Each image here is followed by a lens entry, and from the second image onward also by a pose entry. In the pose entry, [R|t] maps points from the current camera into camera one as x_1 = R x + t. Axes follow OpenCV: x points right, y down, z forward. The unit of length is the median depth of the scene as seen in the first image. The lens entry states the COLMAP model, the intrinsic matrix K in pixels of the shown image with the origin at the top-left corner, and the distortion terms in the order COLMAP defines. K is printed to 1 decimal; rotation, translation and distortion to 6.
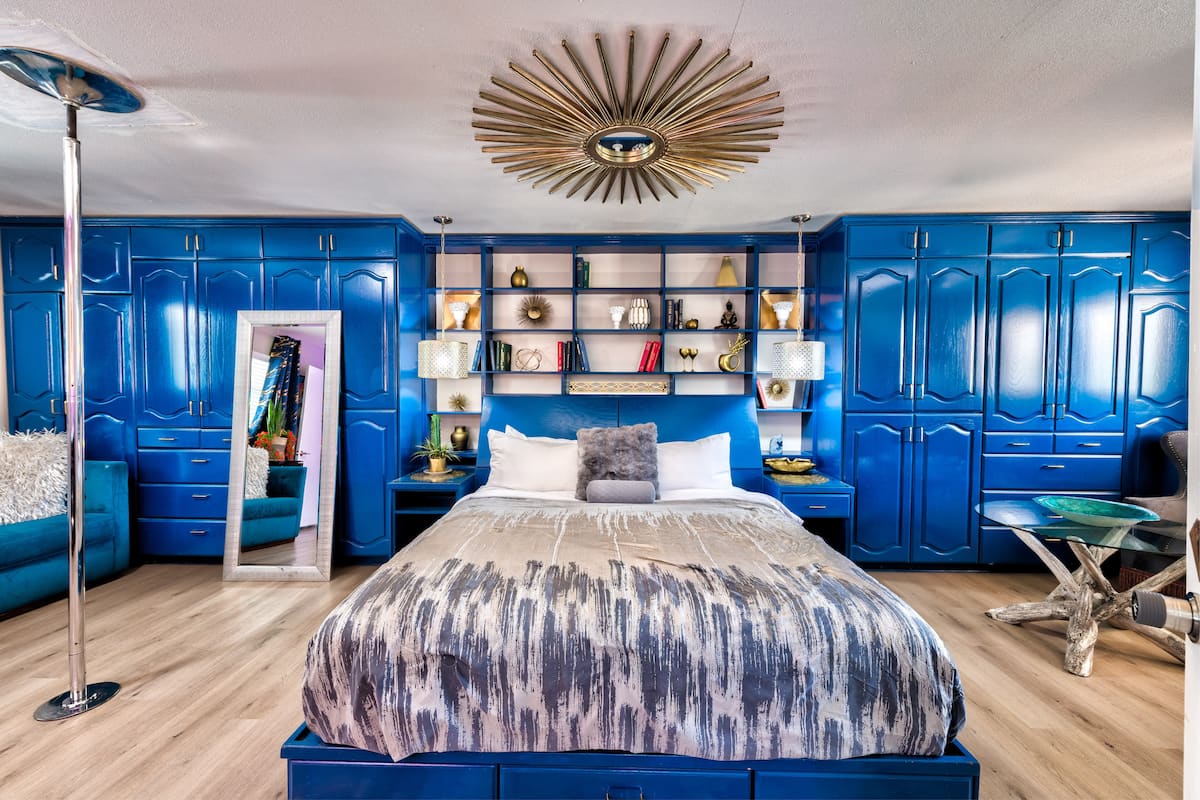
lens RADIAL K [[484.1, 0, 600.0], [0, 484.1, 400.0], [0, 0, 1]] dist [-0.000993, -0.000140]
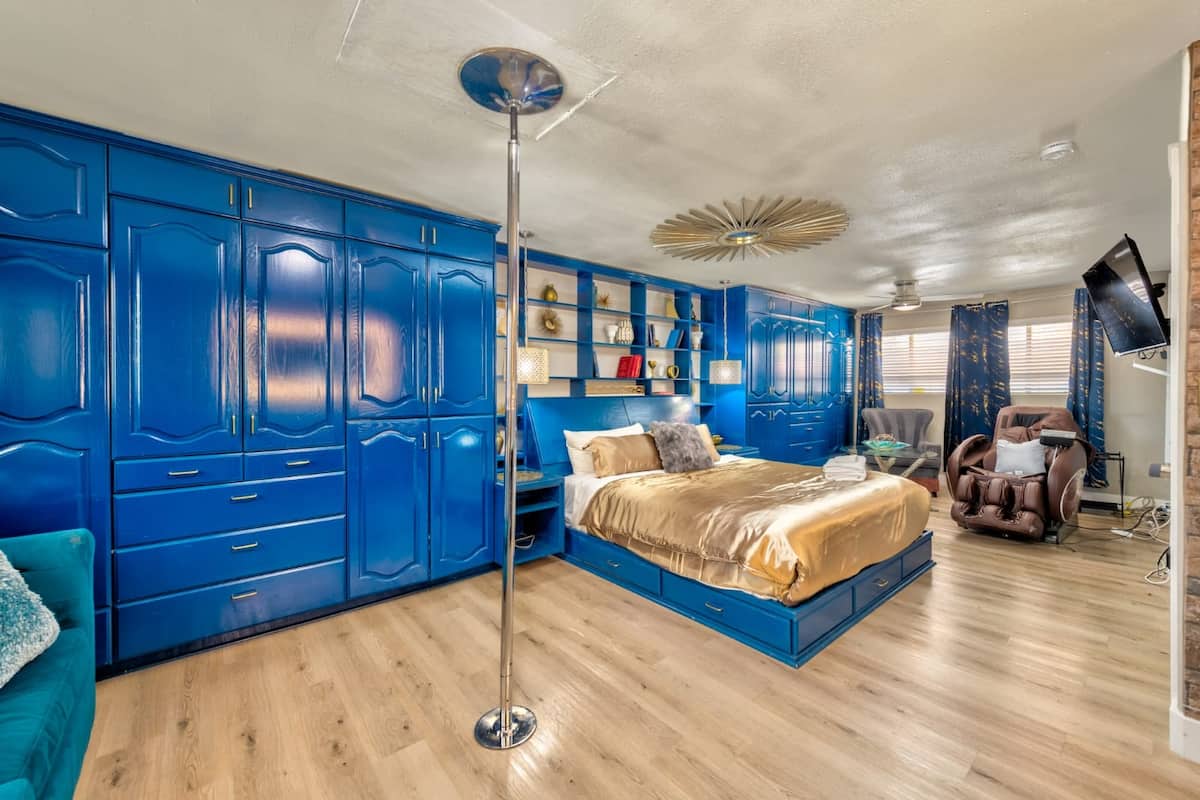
lens RADIAL K [[478.5, 0, 600.0], [0, 478.5, 400.0], [0, 0, 1]] dist [0.000033, 0.000008]
pose [[0.744480, -0.023616, 0.667227, -0.832261], [0.024226, 0.999672, 0.008352, -0.011660], [-0.667205, 0.009946, 0.744807, 0.098739]]
